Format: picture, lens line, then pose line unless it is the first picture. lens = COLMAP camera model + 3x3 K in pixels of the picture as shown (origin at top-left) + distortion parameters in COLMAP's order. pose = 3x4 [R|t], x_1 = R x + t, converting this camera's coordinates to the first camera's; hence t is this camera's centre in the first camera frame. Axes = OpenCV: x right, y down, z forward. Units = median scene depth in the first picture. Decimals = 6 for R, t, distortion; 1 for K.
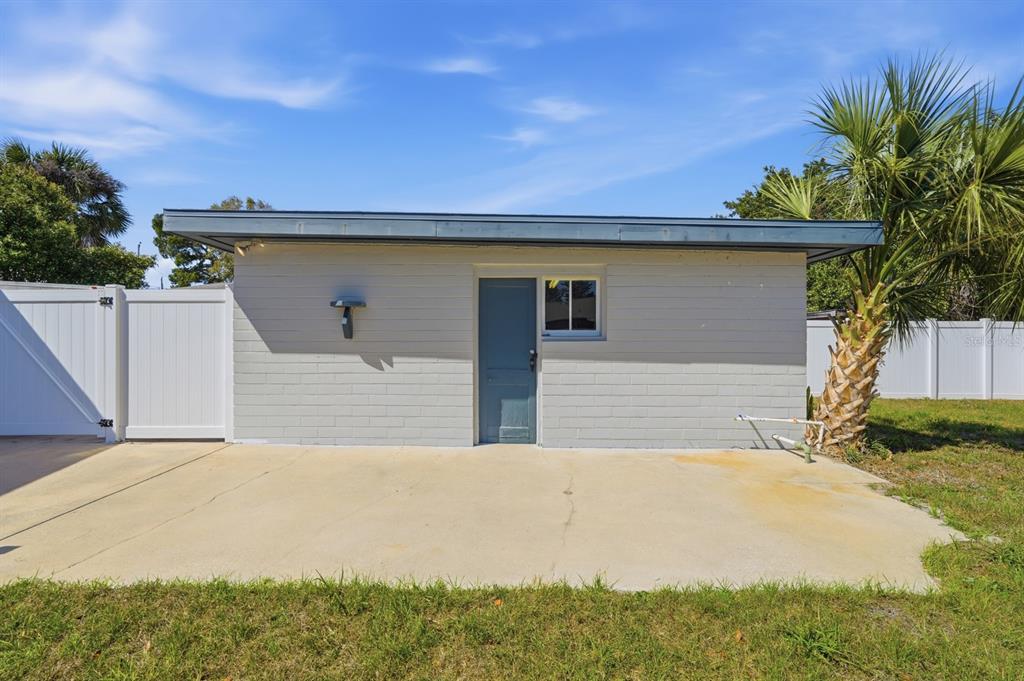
lens RADIAL K [[456.5, 0, 511.0], [0, 456.5, 342.9], [0, 0, 1]] dist [-0.007852, 0.004475]
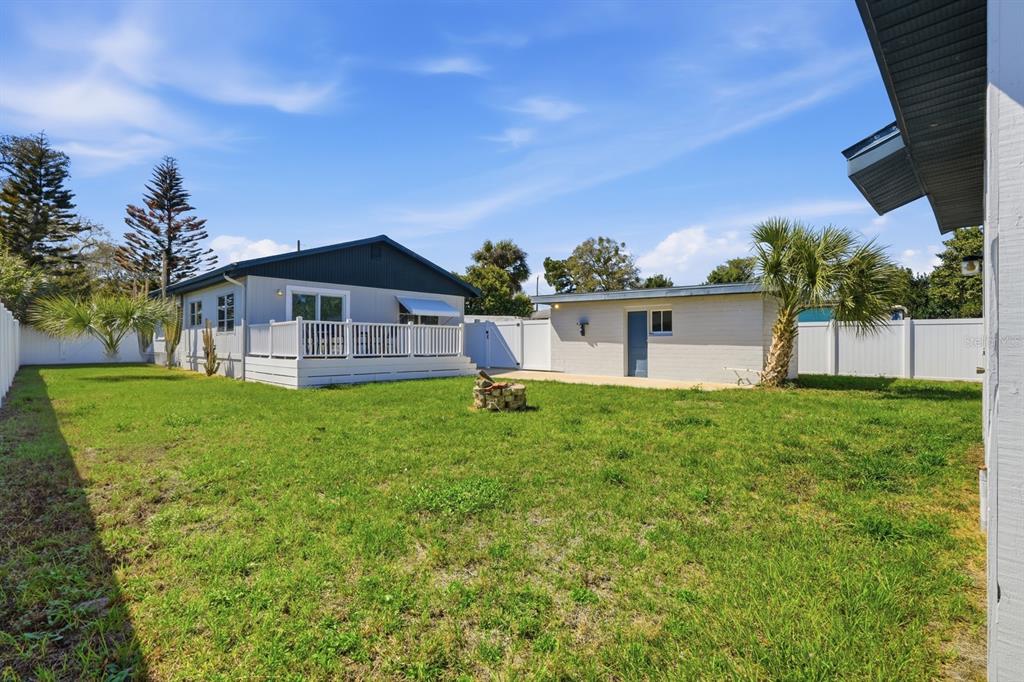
lens RADIAL K [[456.5, 0, 511.1], [0, 456.5, 342.7], [0, 0, 1]] dist [-0.007852, 0.004475]
pose [[0.732079, -0.000992, -0.681219, 1.175709], [-0.004555, 0.999969, -0.006351, 0.050321], [0.681204, 0.007753, 0.732052, -1.288835]]
